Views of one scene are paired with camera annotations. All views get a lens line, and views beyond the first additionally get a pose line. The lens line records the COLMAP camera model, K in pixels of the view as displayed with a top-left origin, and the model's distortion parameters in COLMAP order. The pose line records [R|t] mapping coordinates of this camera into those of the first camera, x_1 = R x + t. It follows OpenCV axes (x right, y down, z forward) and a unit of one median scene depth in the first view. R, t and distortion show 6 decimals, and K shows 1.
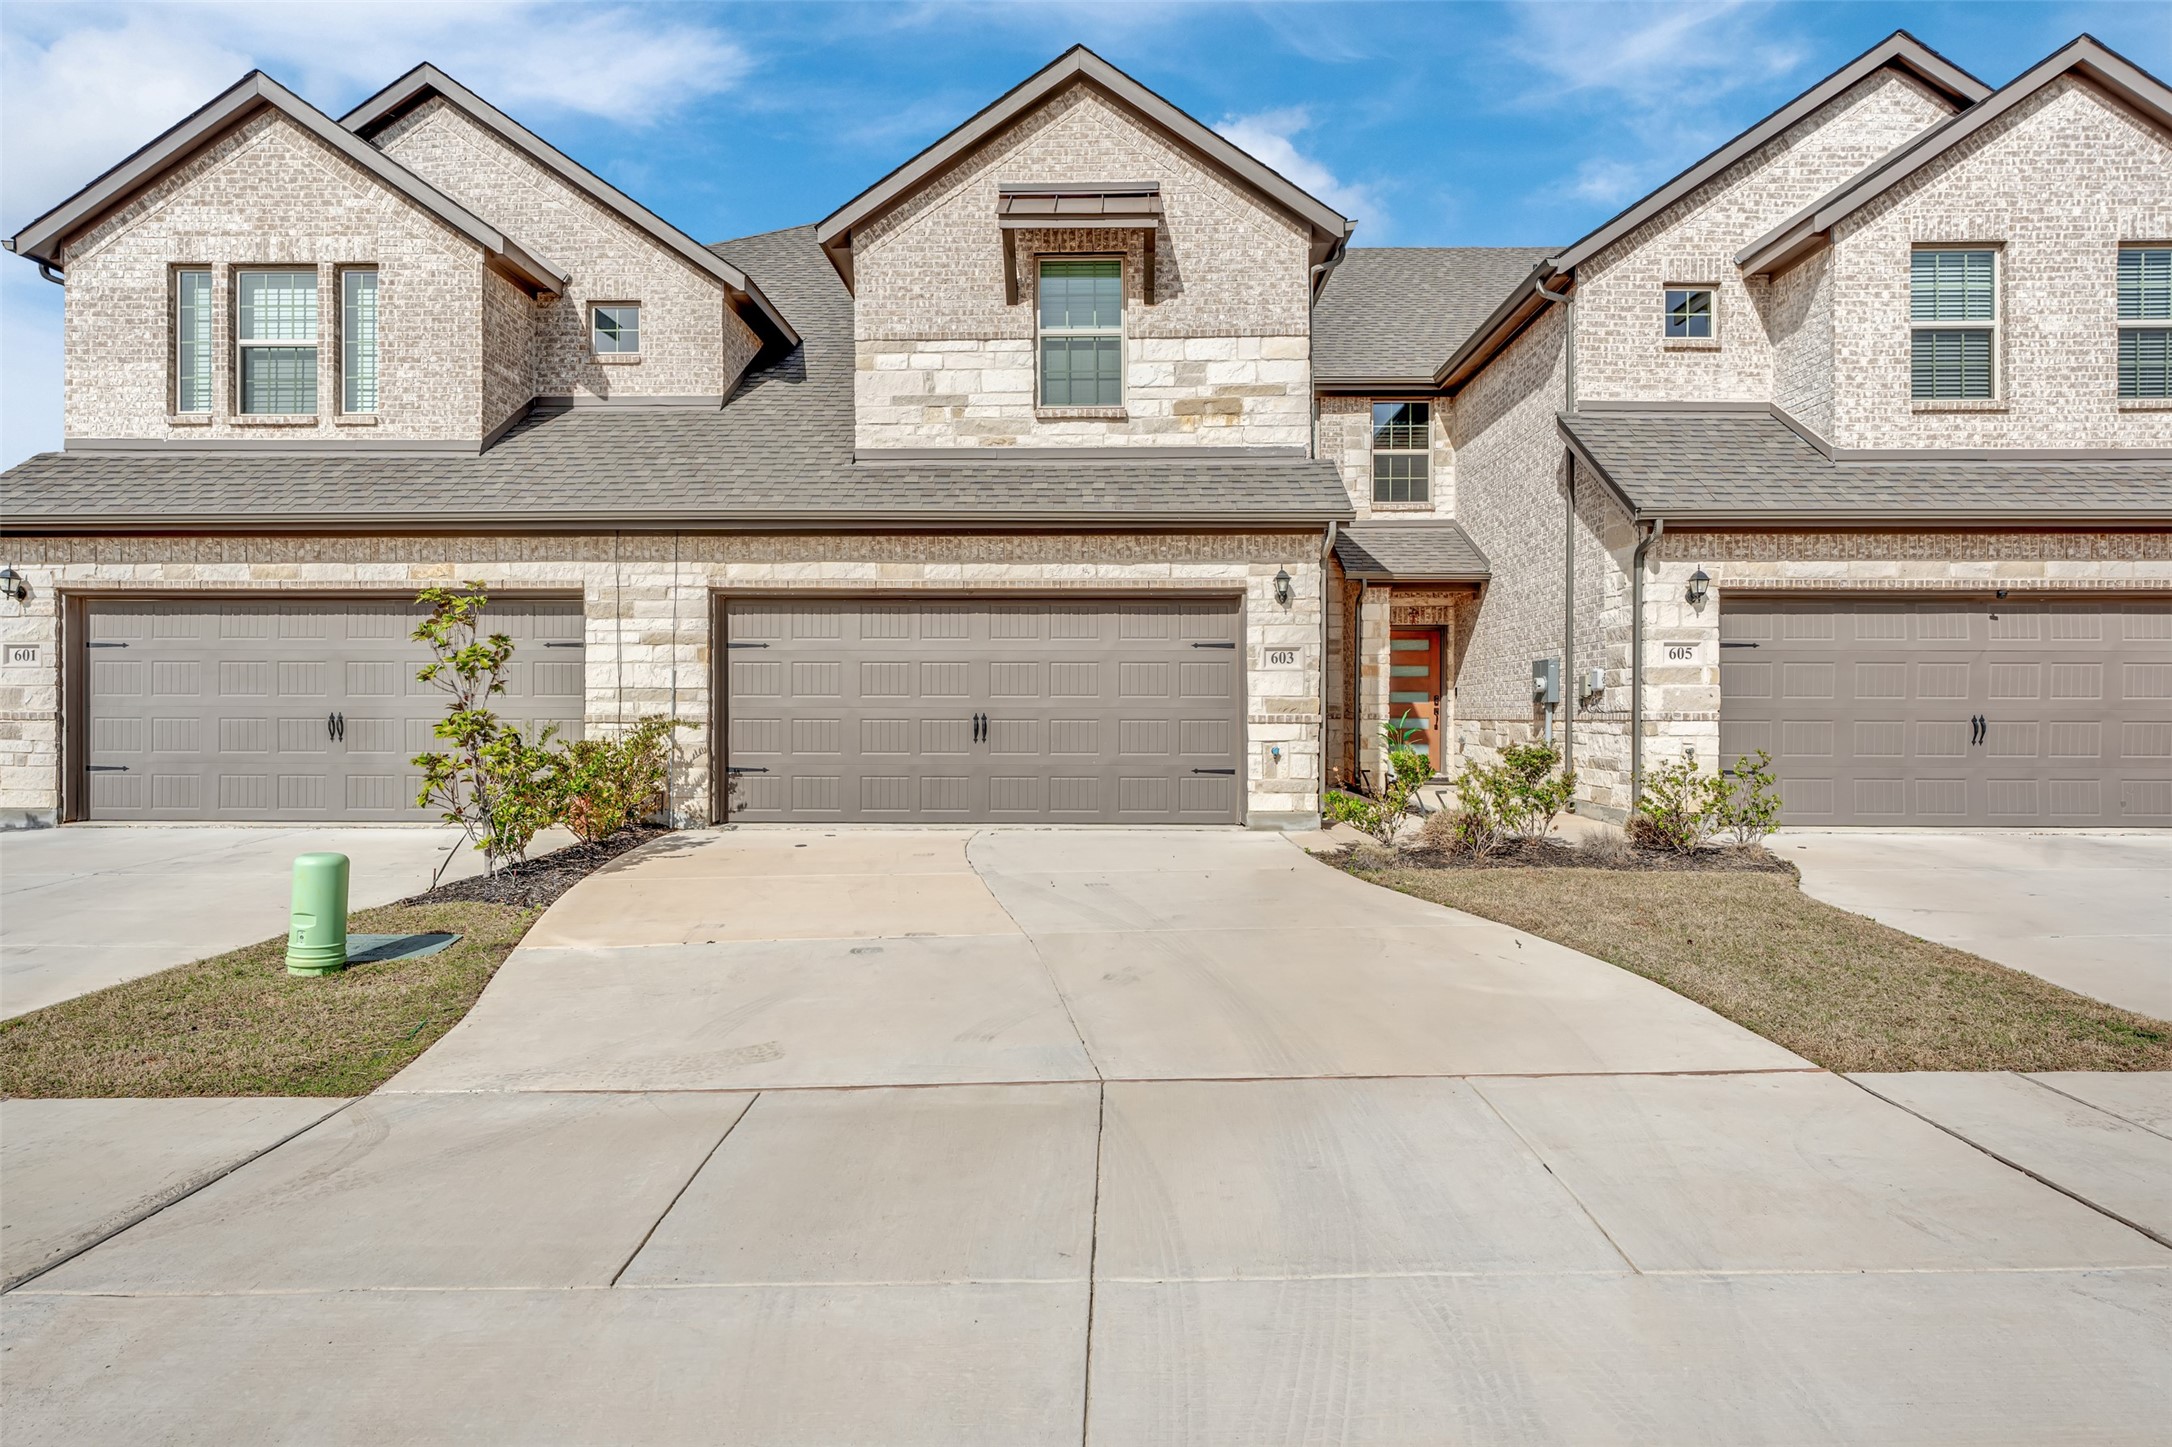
lens RADIAL K [[1170.7, 0, 1098.4], [0, 1170.7, 701.7], [0, 0, 1]] dist [0.015800, -0.000131]
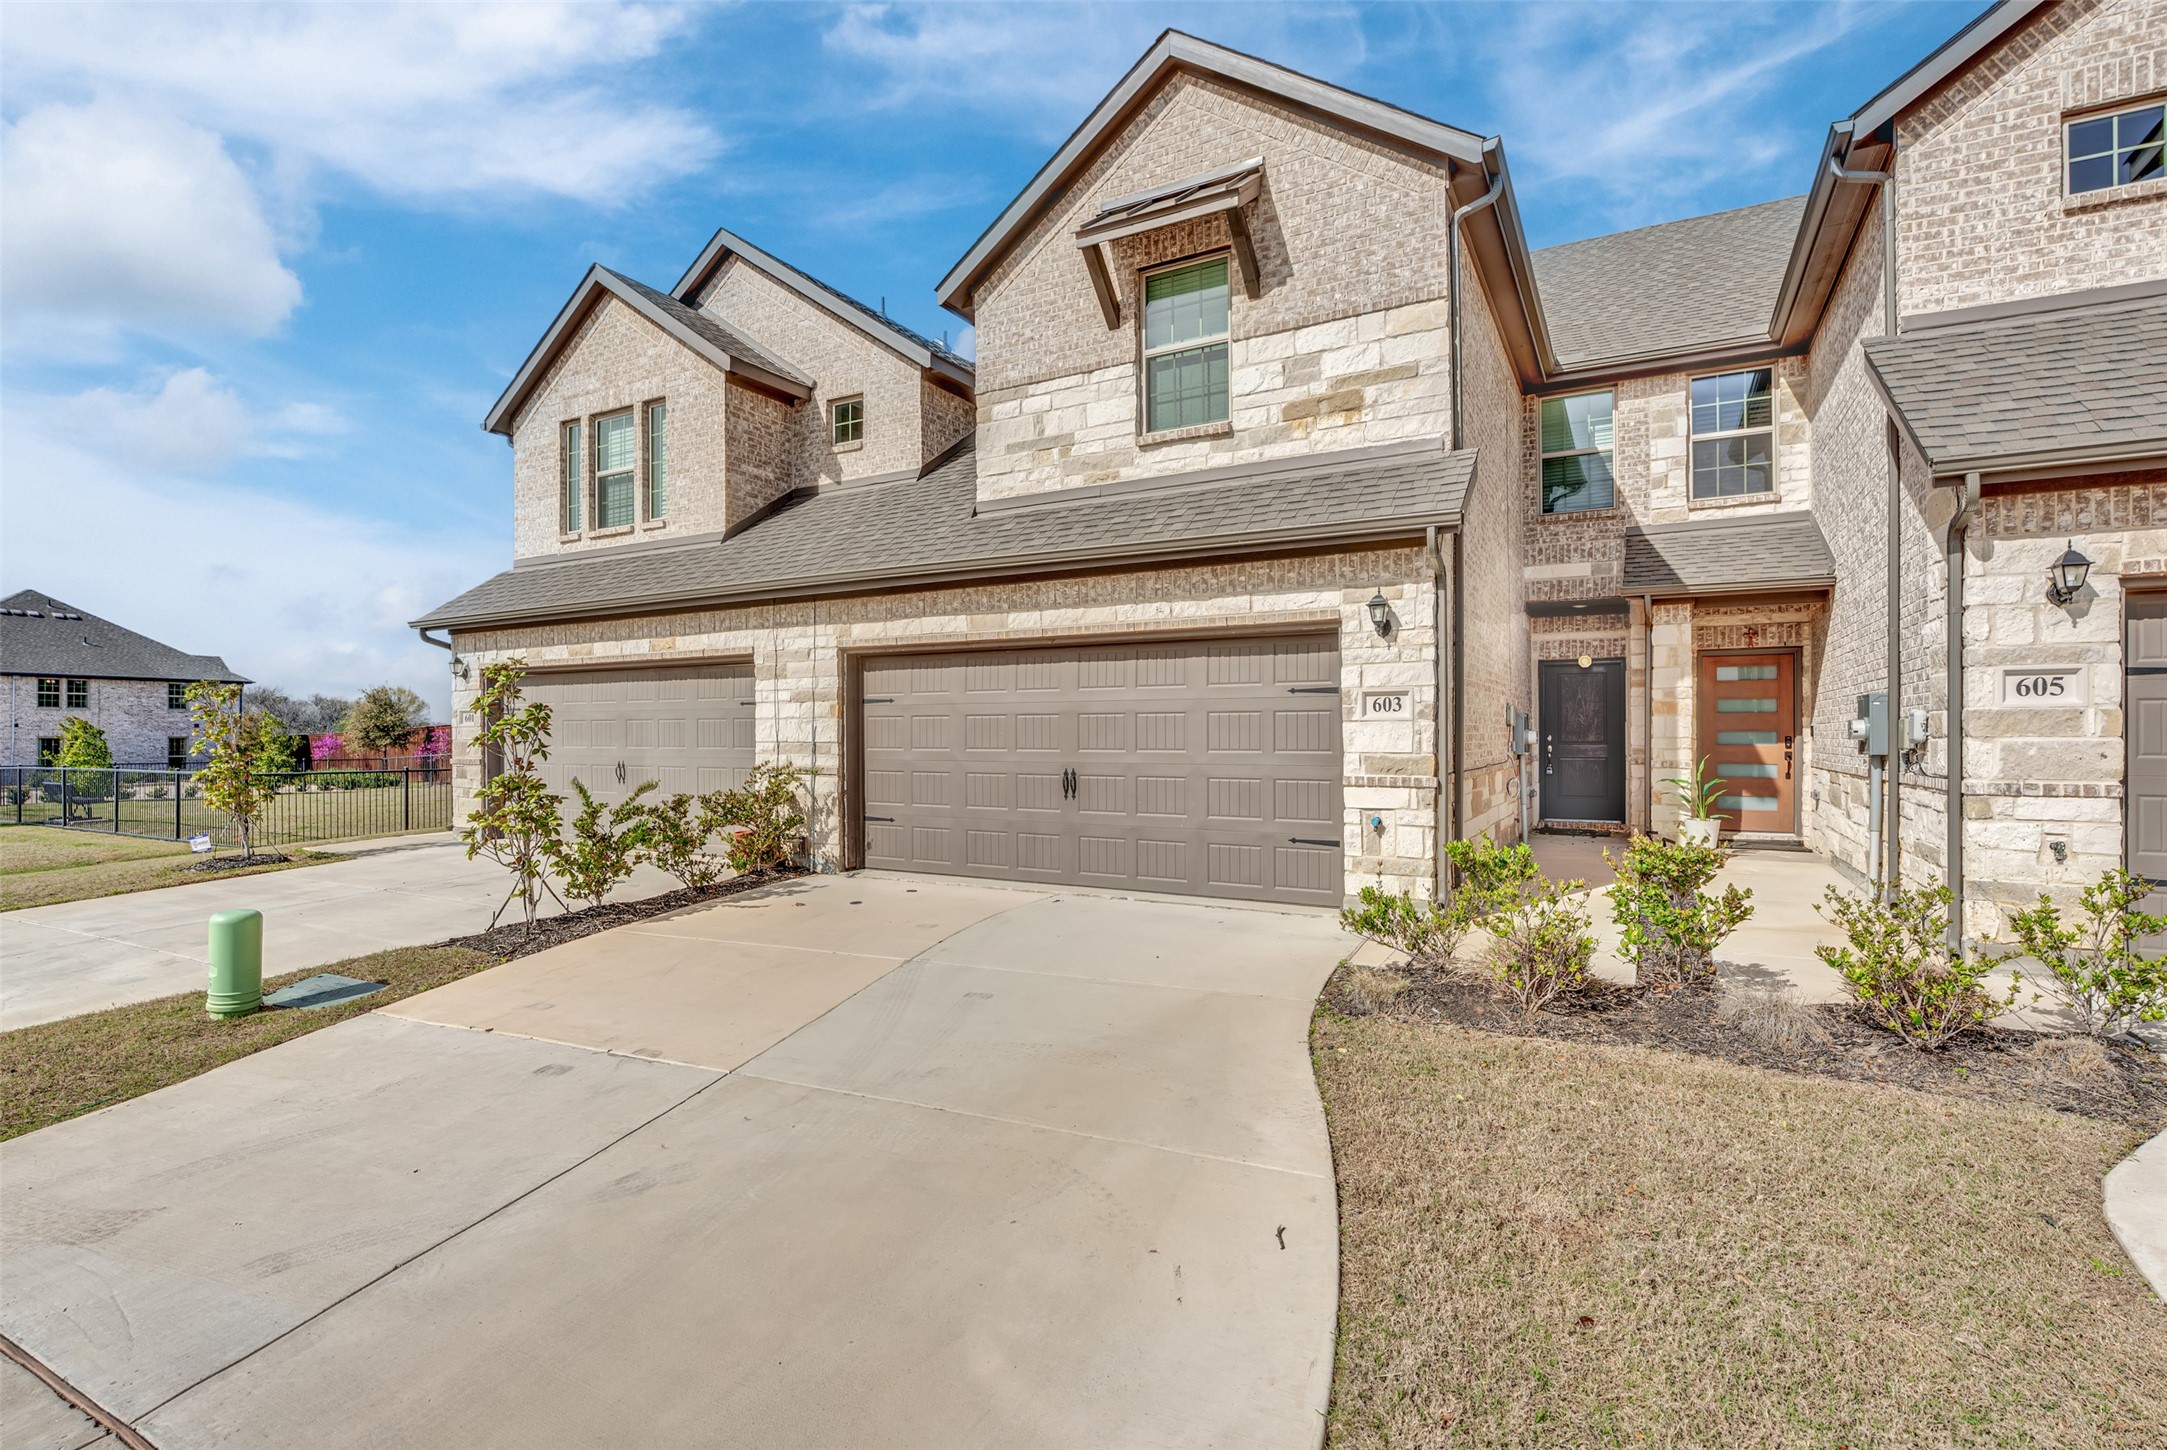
lens RADIAL K [[1000.5, 0, 1083.5], [0, 1000.5, 725.0], [0, 0, 1]] dist [-0.000011, -0.005328]
pose [[0.887776, -0.008253, -0.460201, 0.269630], [0.007733, 0.999966, -0.003015, -0.021645], [0.460210, -0.000882, 0.887809, 0.283647]]
